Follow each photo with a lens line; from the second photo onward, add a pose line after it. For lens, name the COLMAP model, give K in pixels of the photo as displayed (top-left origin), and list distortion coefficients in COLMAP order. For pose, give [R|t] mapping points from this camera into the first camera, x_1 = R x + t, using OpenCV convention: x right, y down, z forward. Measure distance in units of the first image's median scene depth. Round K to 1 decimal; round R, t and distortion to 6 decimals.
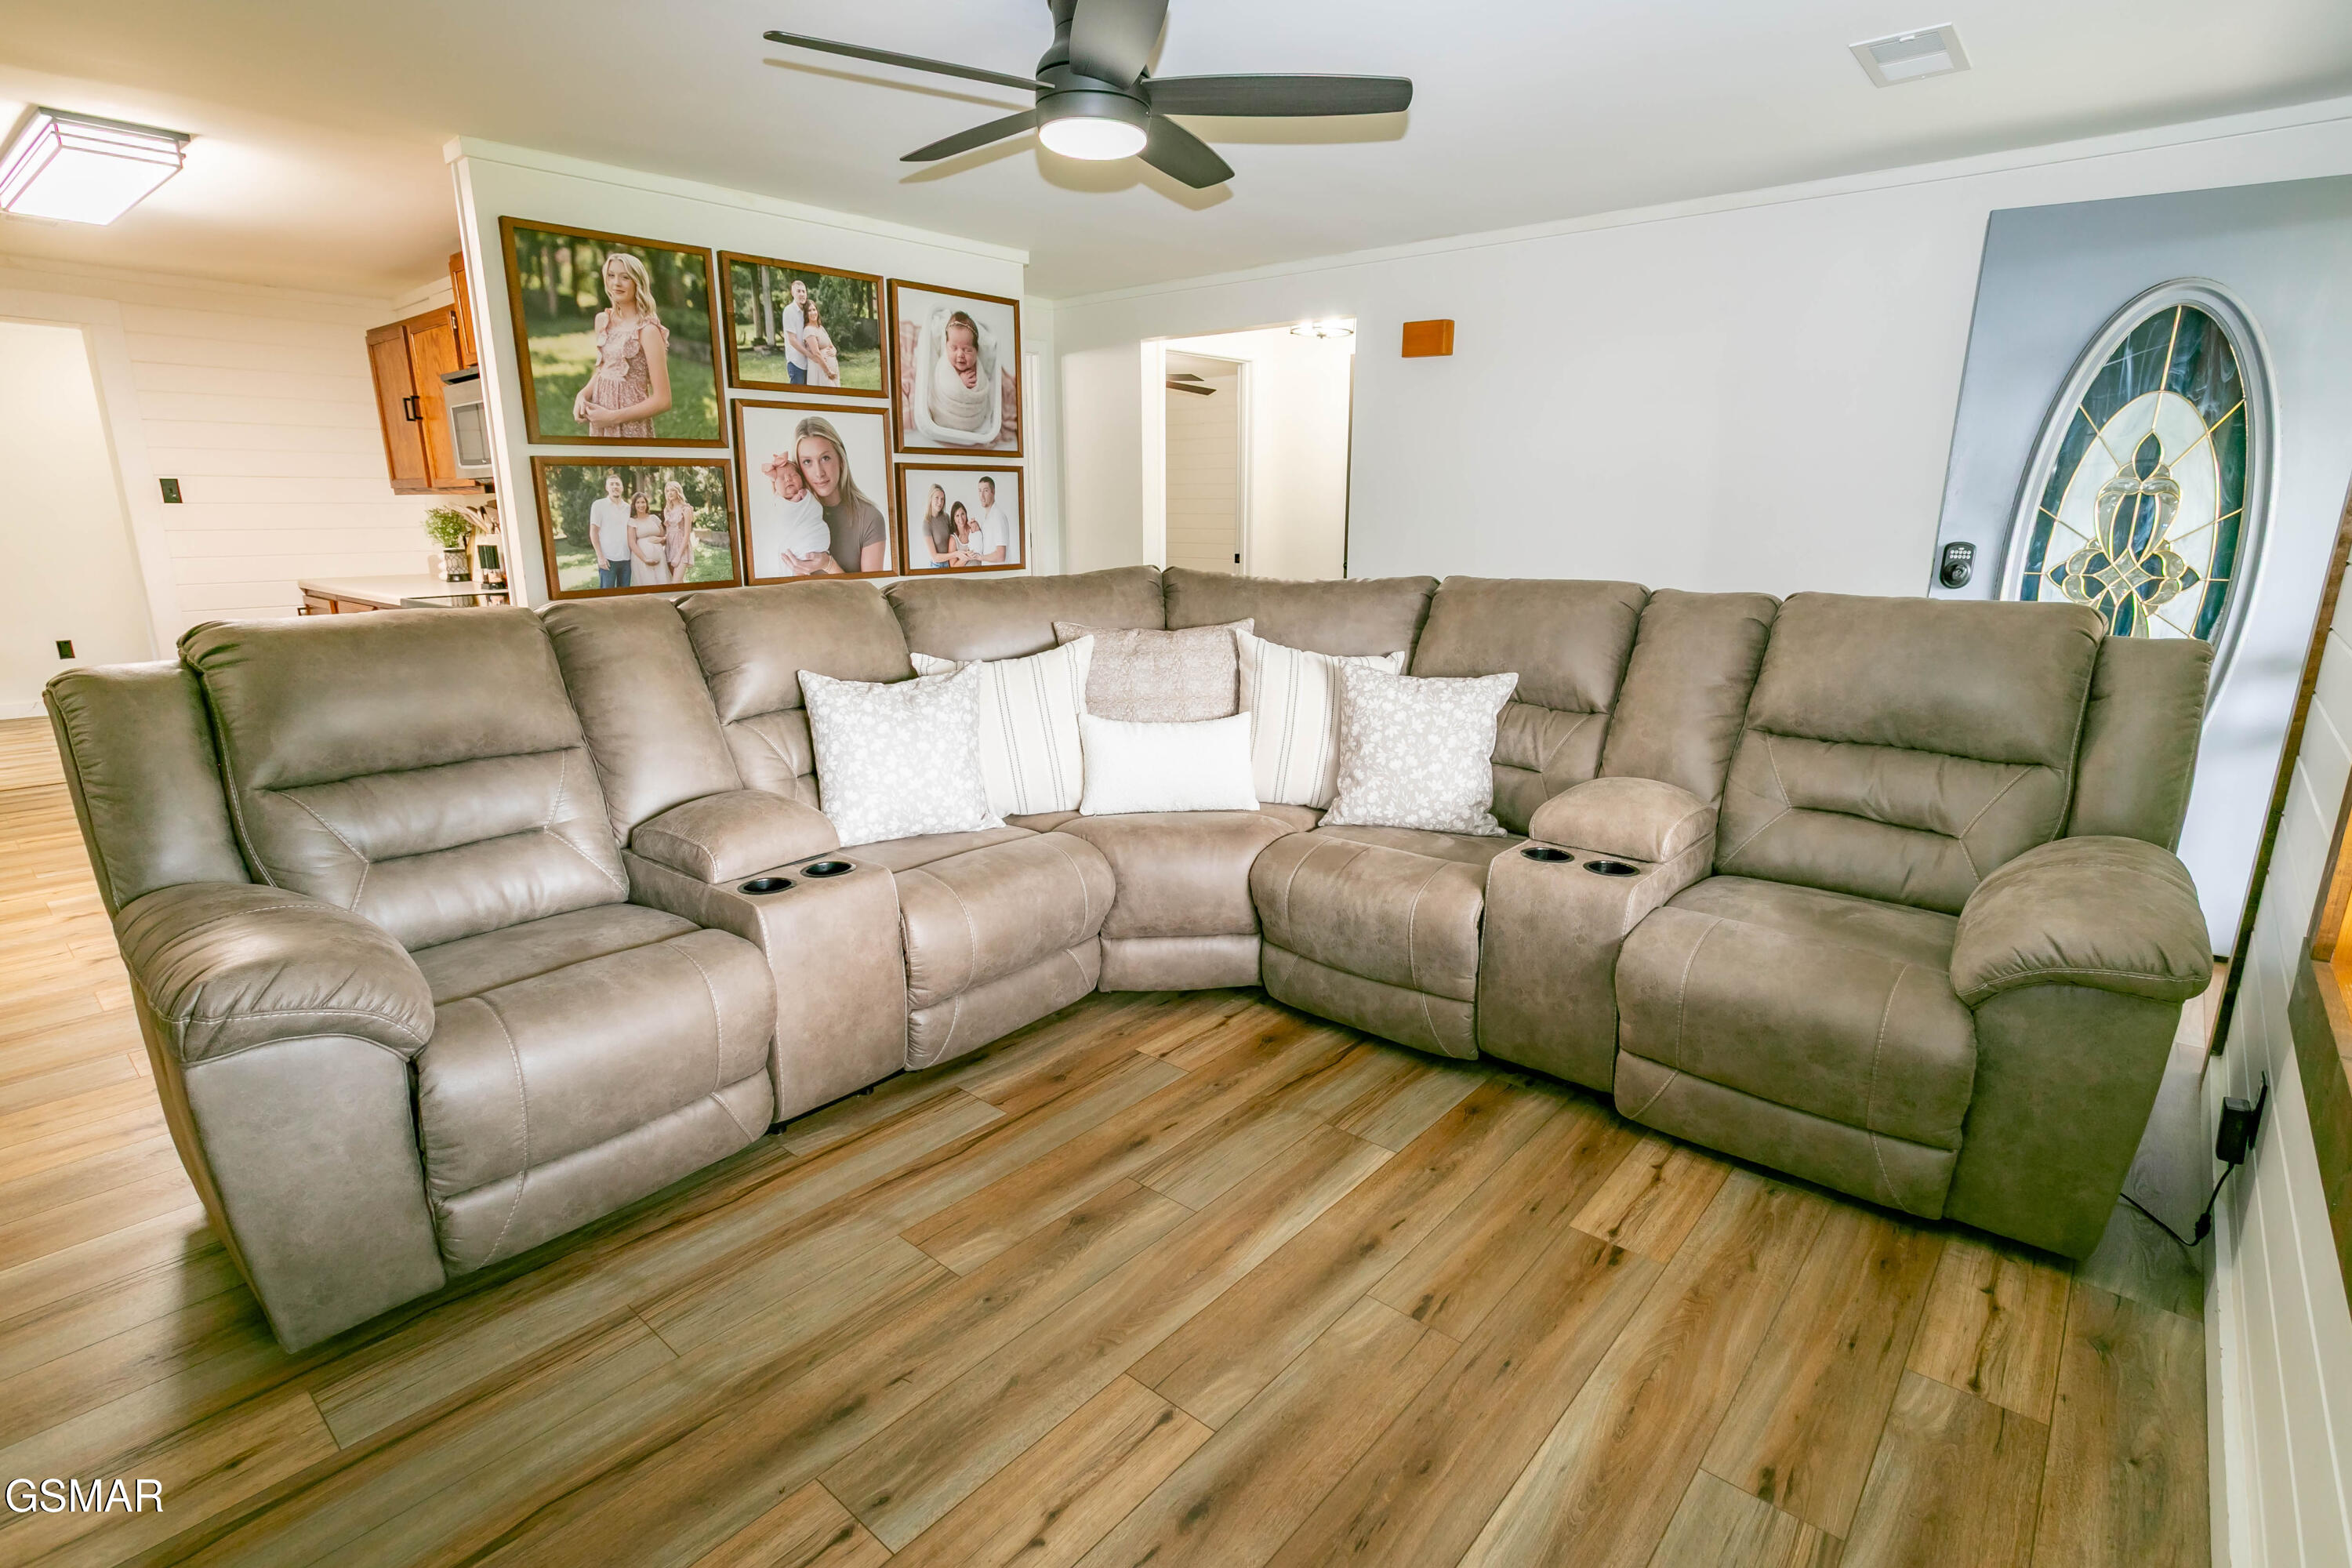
lens RADIAL K [[1139.2, 0, 1184.9], [0, 1139.2, 788.2], [0, 0, 1]] dist [-0.056021, 0.030838]
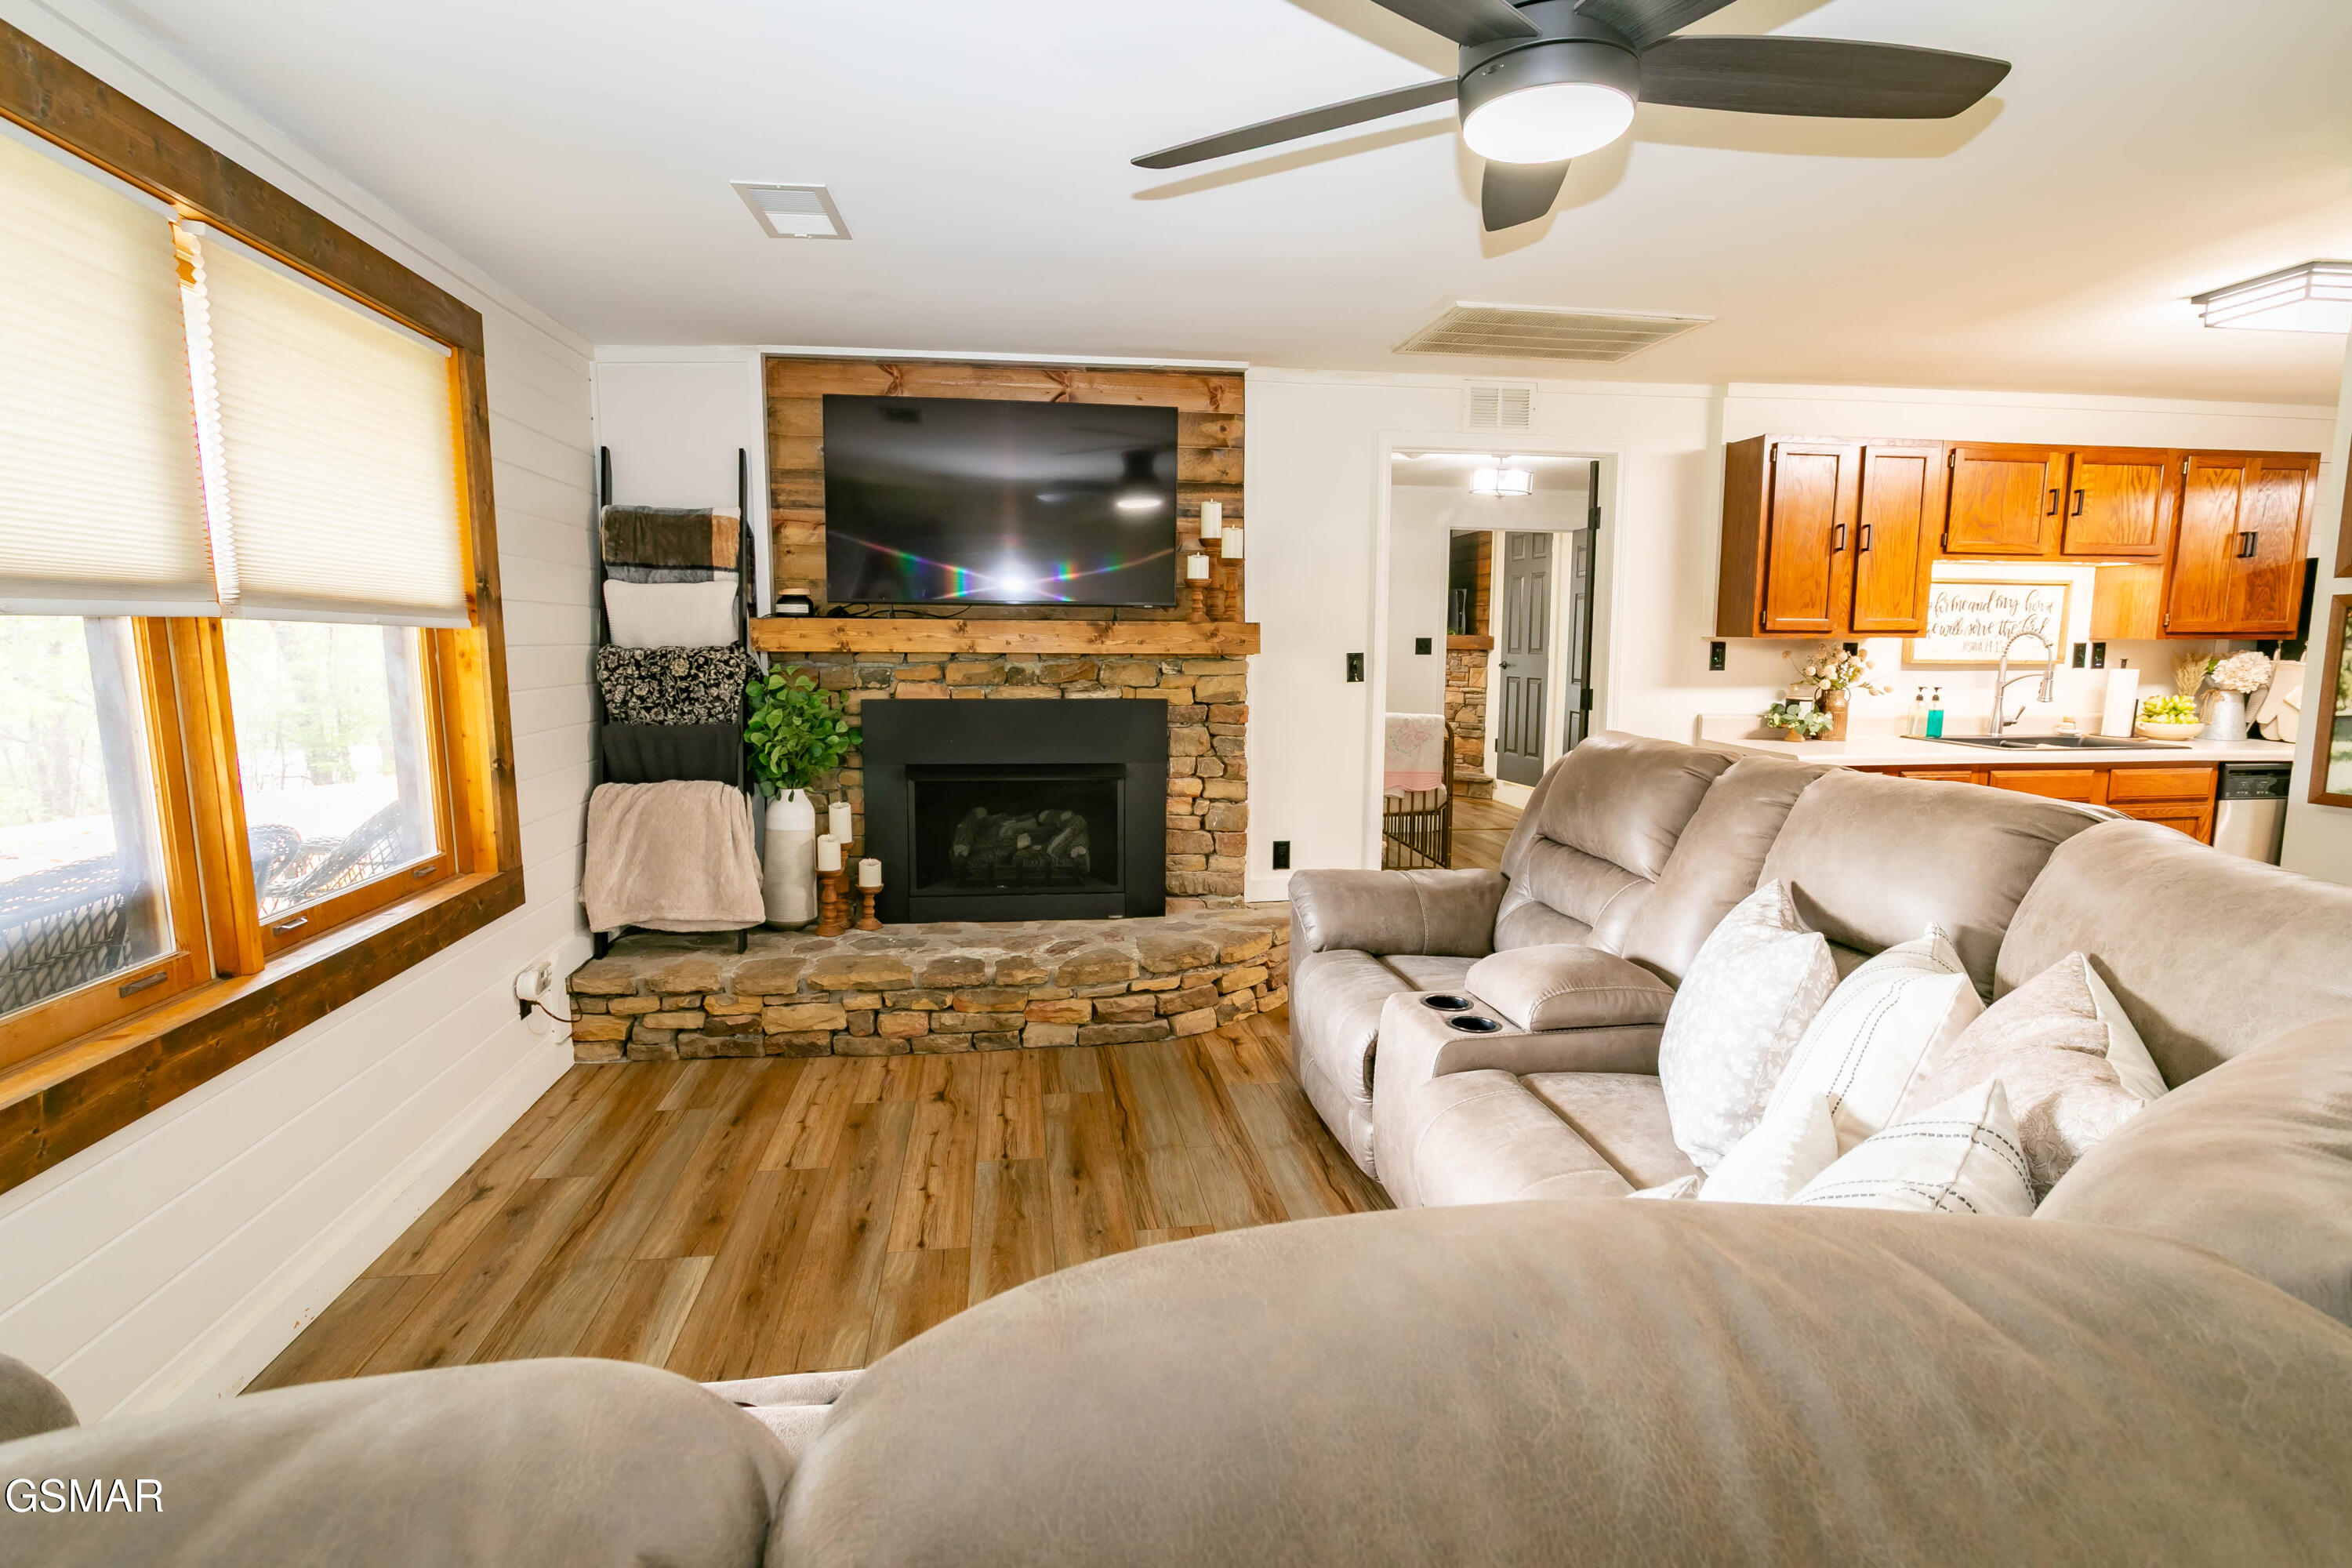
lens RADIAL K [[1139.2, 0, 1184.9], [0, 1139.2, 788.2], [0, 0, 1]] dist [-0.056021, 0.030838]
pose [[-0.656789, 0.094311, -0.748154, 0.565138], [-0.187489, 0.940568, 0.283159, -0.353453], [0.730395, 0.326247, -0.600072, 1.333241]]
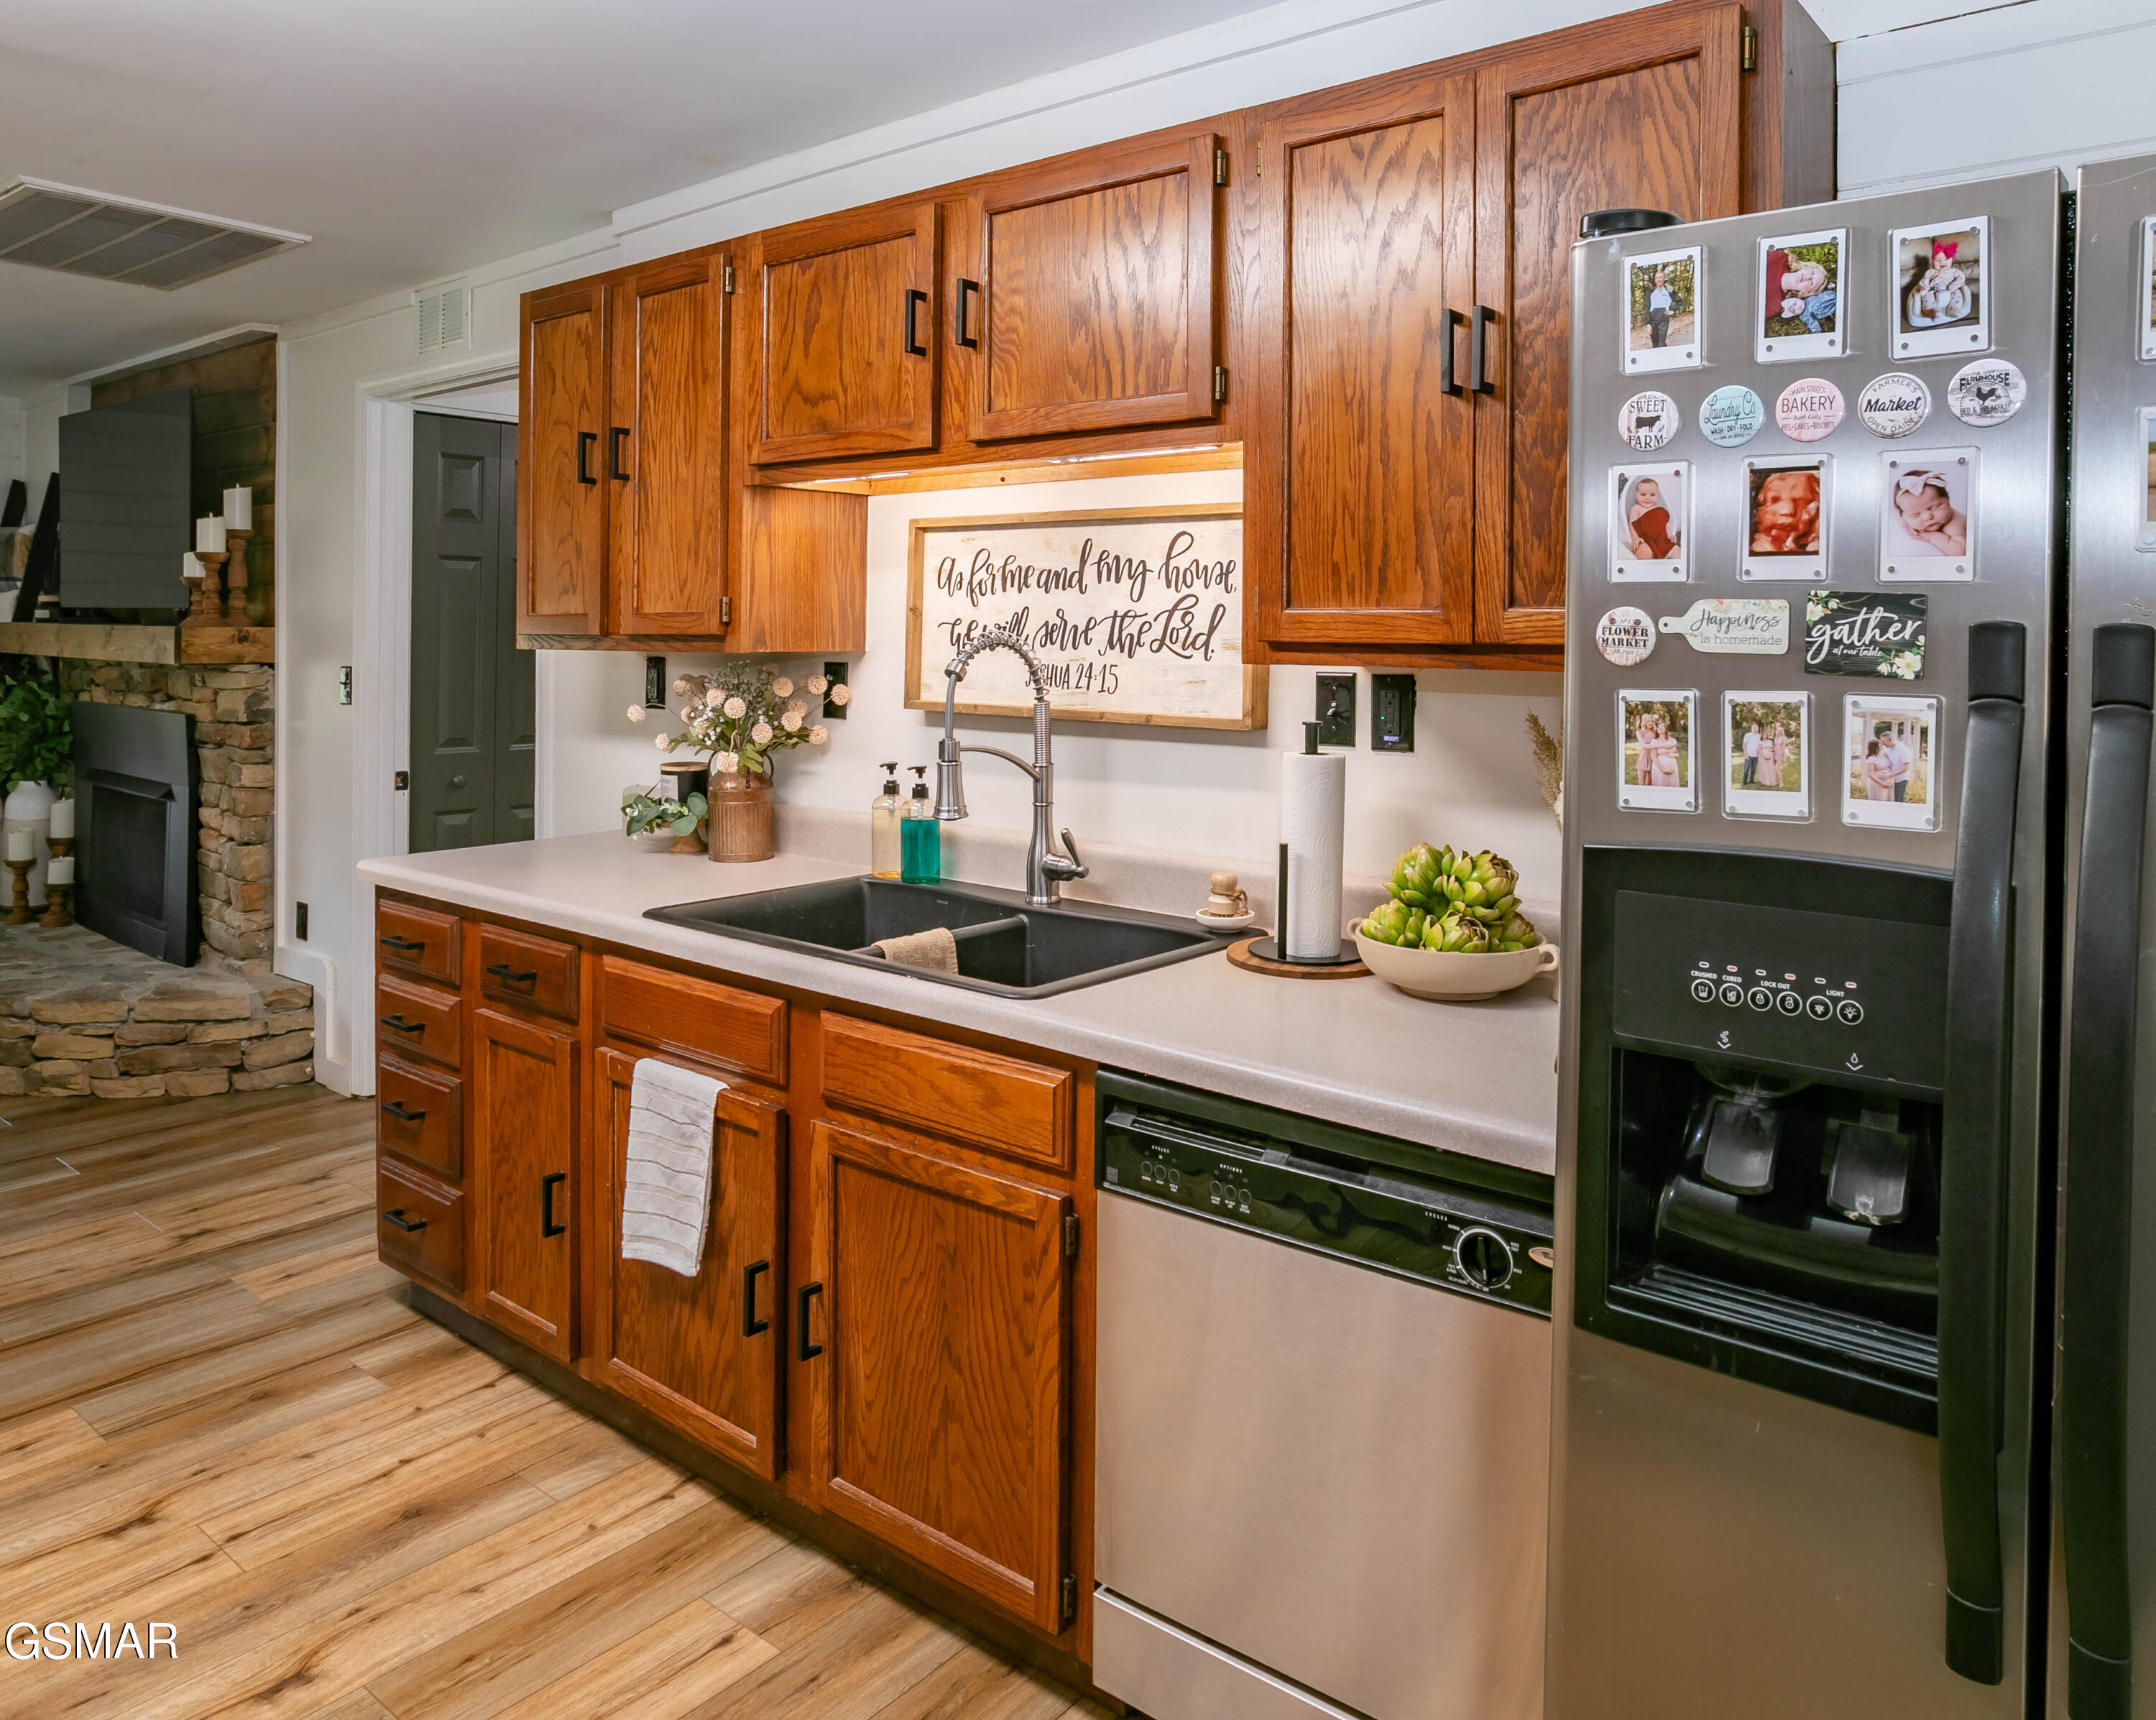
lens RADIAL K [[1511.4, 0, 1081.5], [0, 1511.4, 645.3], [0, 0, 1]] dist [-0.010111, -0.000525]
pose [[-0.999783, -0.013709, -0.015673, -1.901191], [-0.017208, 0.967786, 0.251184, -0.594437], [0.011725, 0.251399, -0.967812, 2.159864]]
